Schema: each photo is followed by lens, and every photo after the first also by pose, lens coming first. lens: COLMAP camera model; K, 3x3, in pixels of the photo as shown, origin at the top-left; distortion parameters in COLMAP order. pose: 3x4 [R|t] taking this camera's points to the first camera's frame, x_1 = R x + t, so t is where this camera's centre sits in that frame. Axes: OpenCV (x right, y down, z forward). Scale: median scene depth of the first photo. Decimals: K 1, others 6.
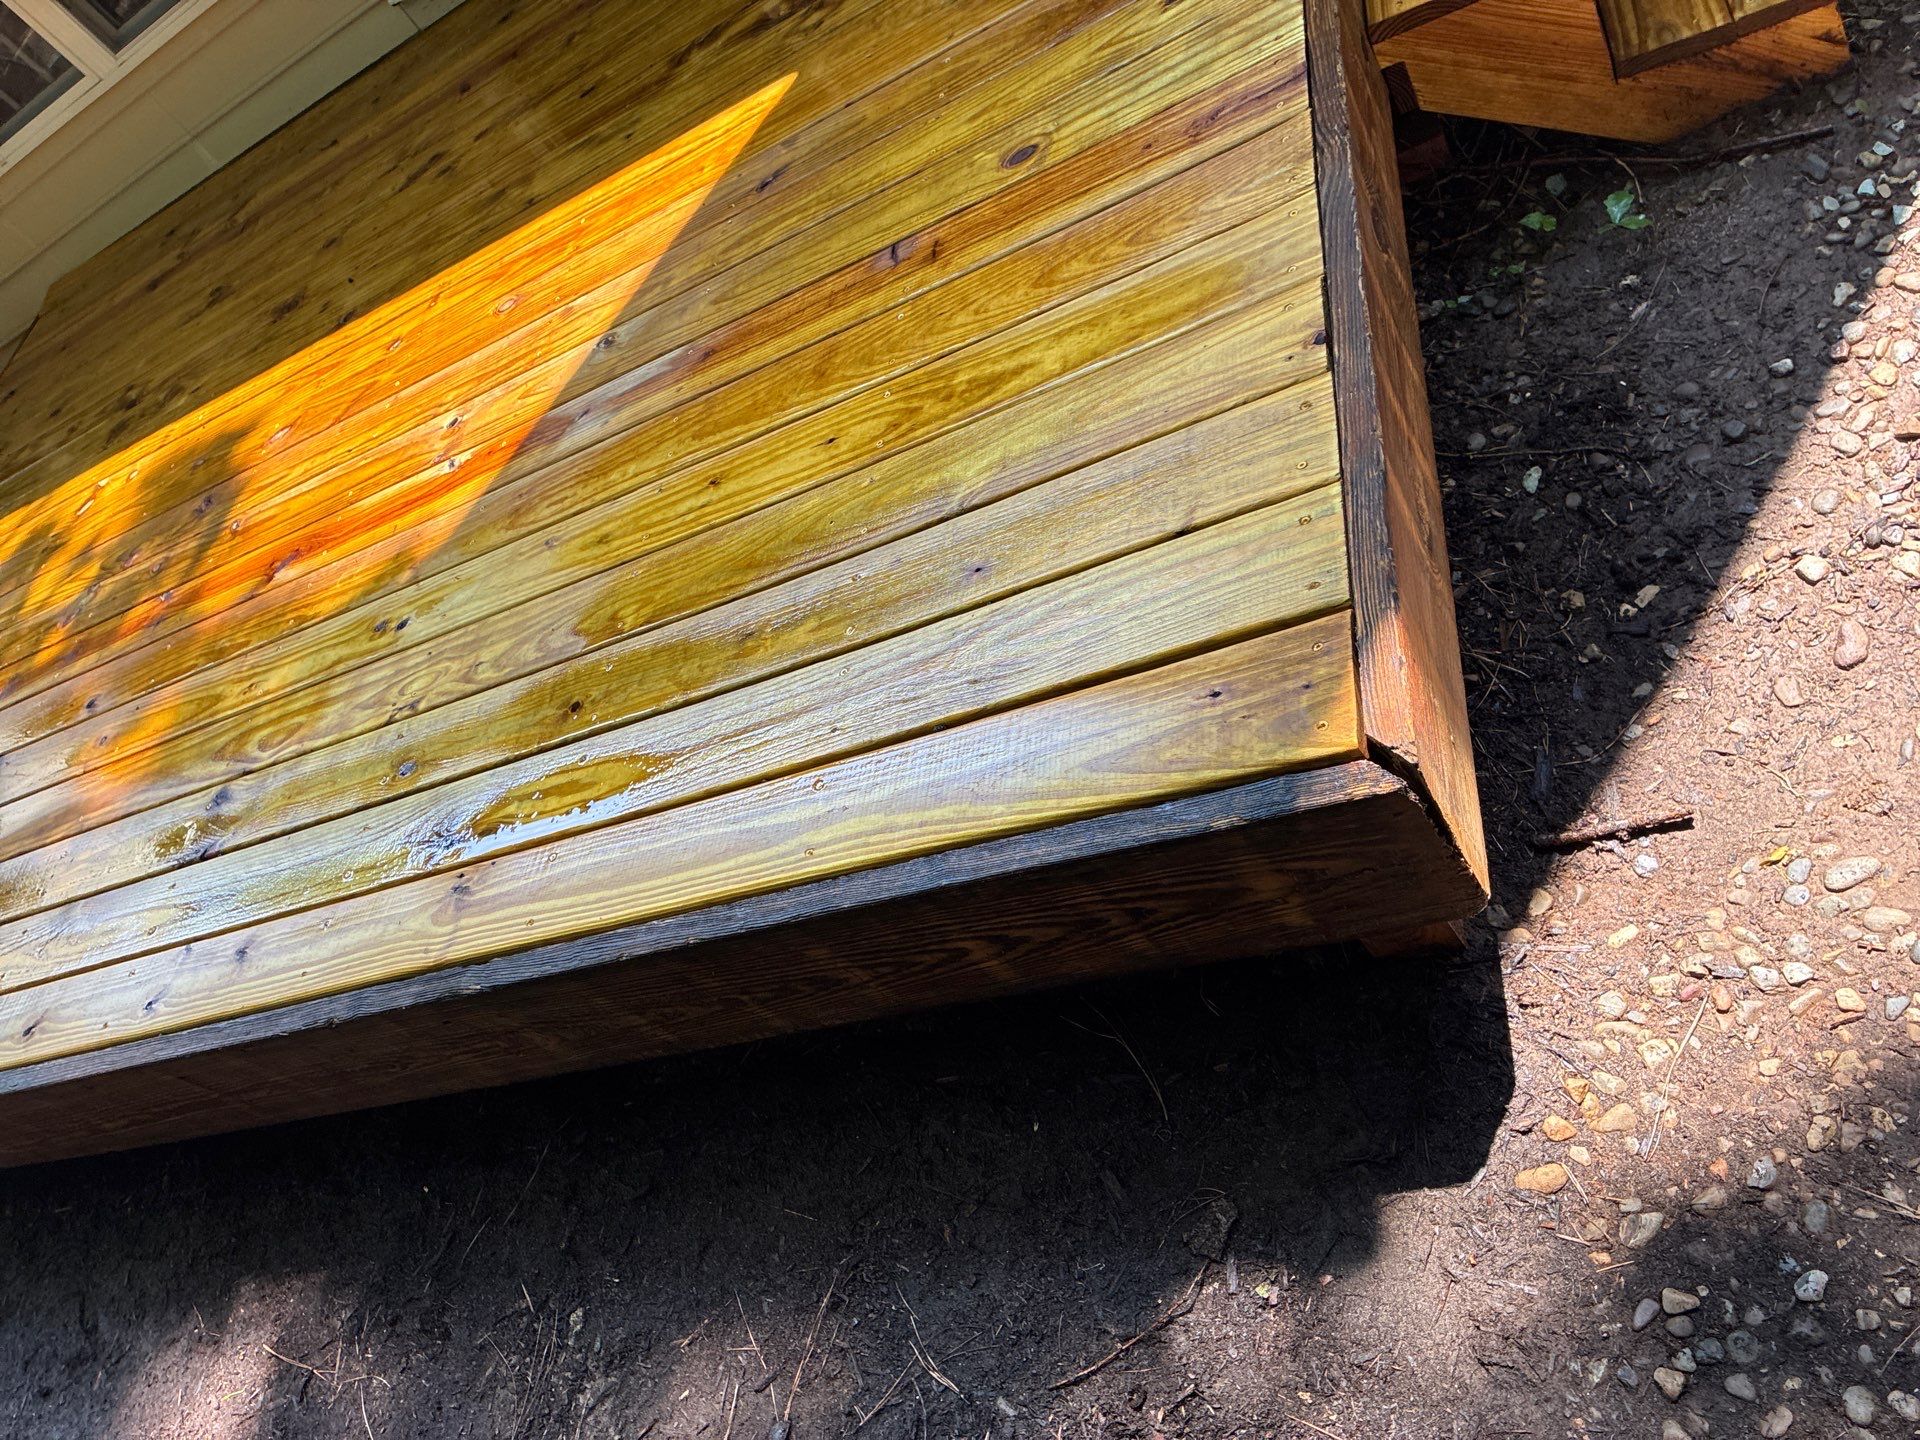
lens RADIAL K [[1441.0, 0, 951.6], [0, 1441.0, 722.2], [0, 0, 1]] dist [0.067876, -0.099883]
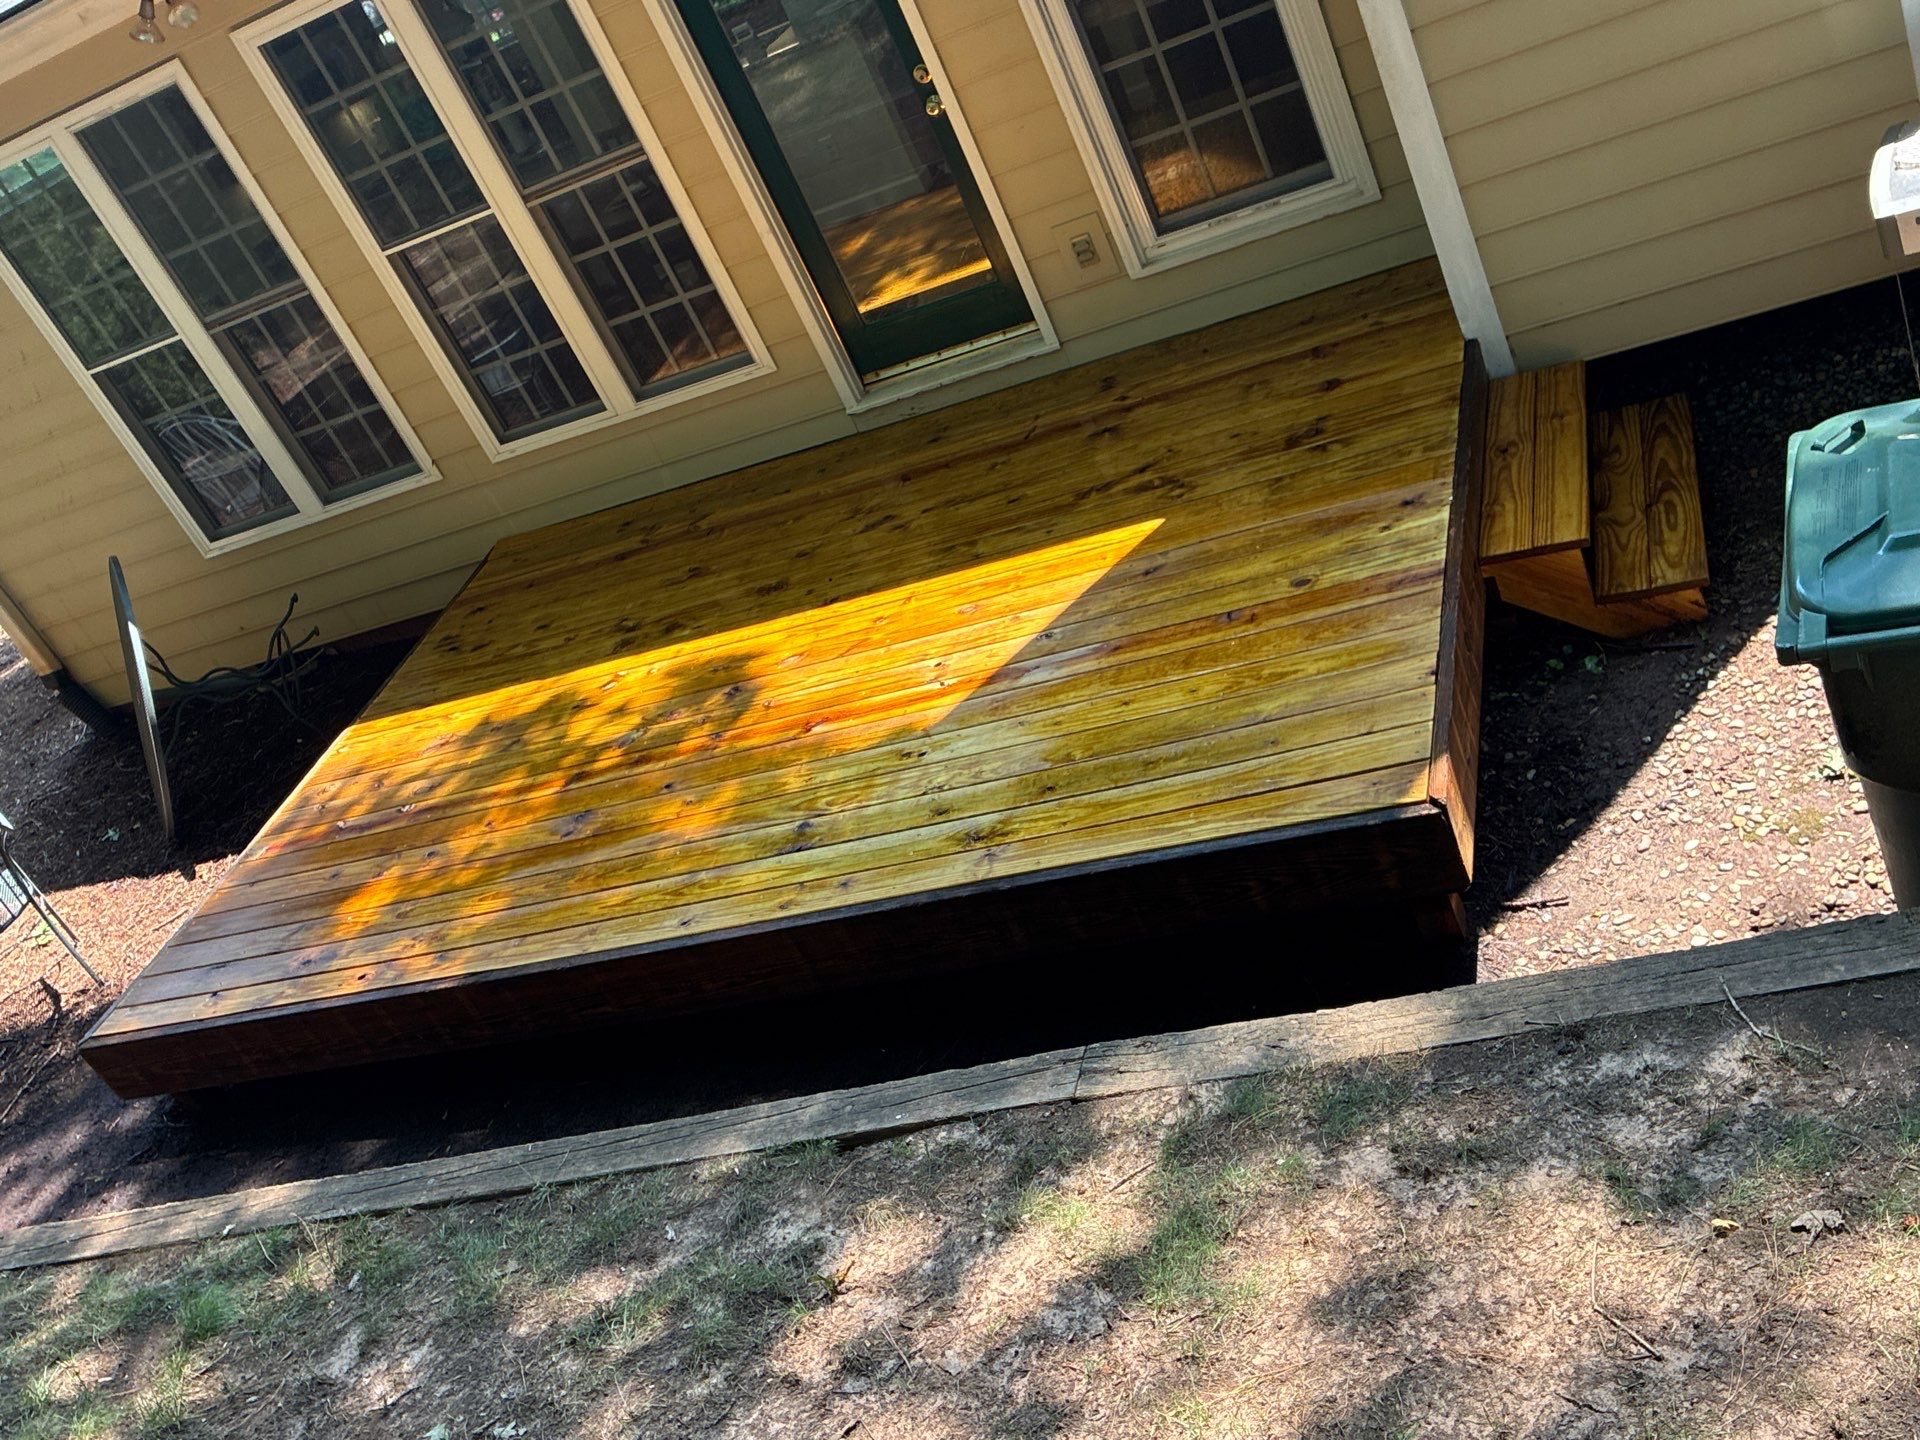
lens RADIAL K [[1838.8, 0, 960.0], [0, 1838.8, 720.0], [0, 0, 1]] dist [0.118941, -0.535988]
pose [[0.980060, 0.194007, -0.042936, -0.279716], [-0.198115, 0.937498, -0.286090, 0.637591], [-0.015251, 0.288892, 0.957240, -1.441261]]
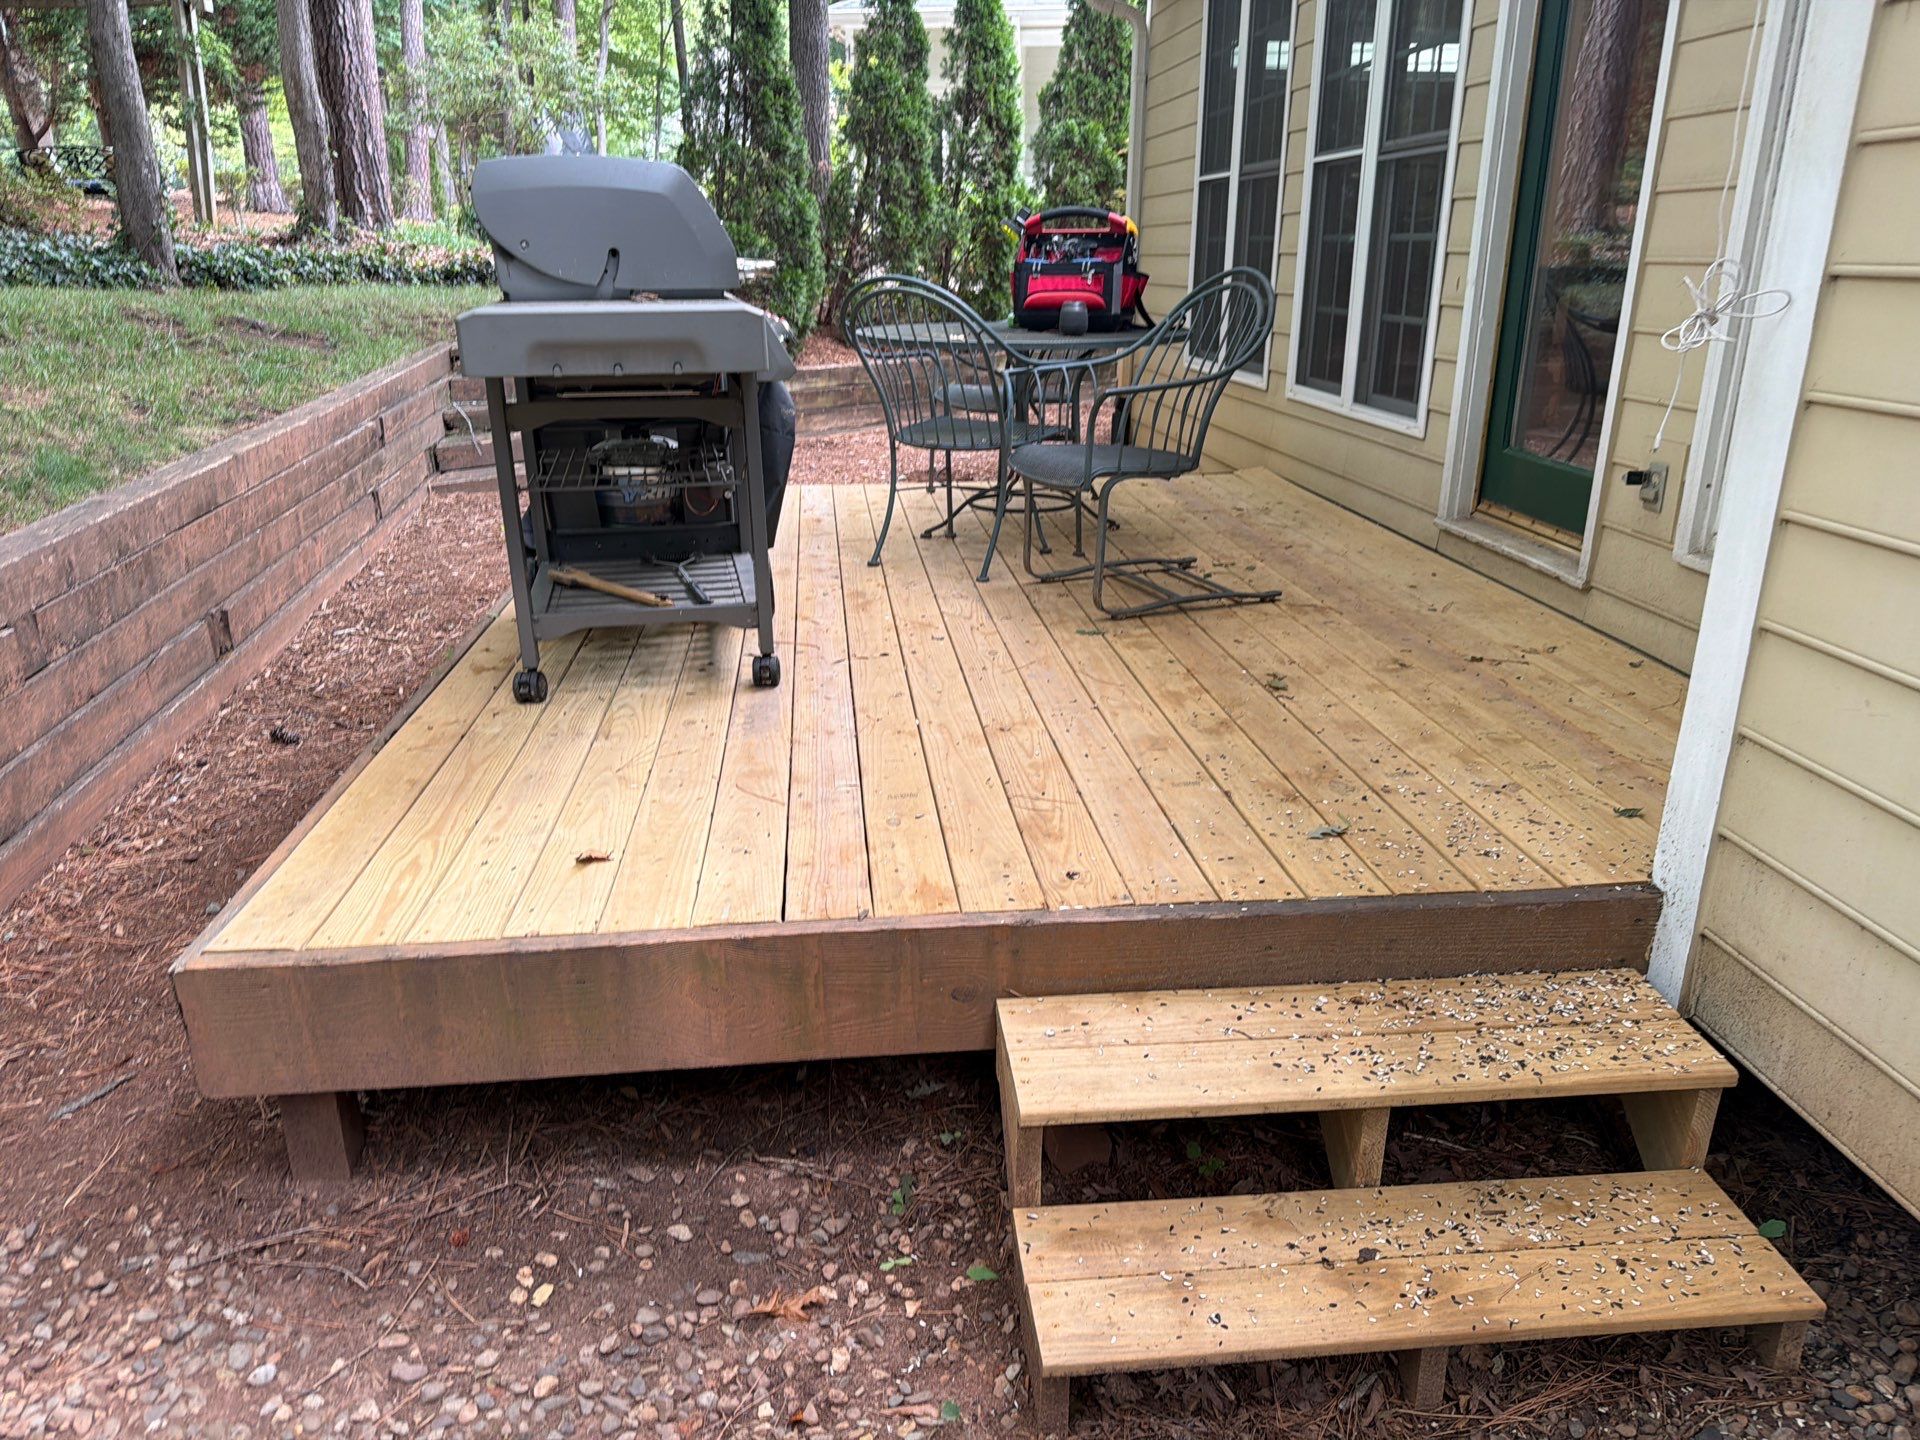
lens RADIAL K [[1379.0, 0, 929.9], [0, 1379.0, 724.4], [0, 0, 1]] dist [-0.001236, -0.001950]
pose [[0.167325, 0.771604, -0.613702, 0.833990], [-0.831154, 0.445201, 0.333135, -0.939013], [0.530269, 0.454339, 0.715815, 0.015112]]
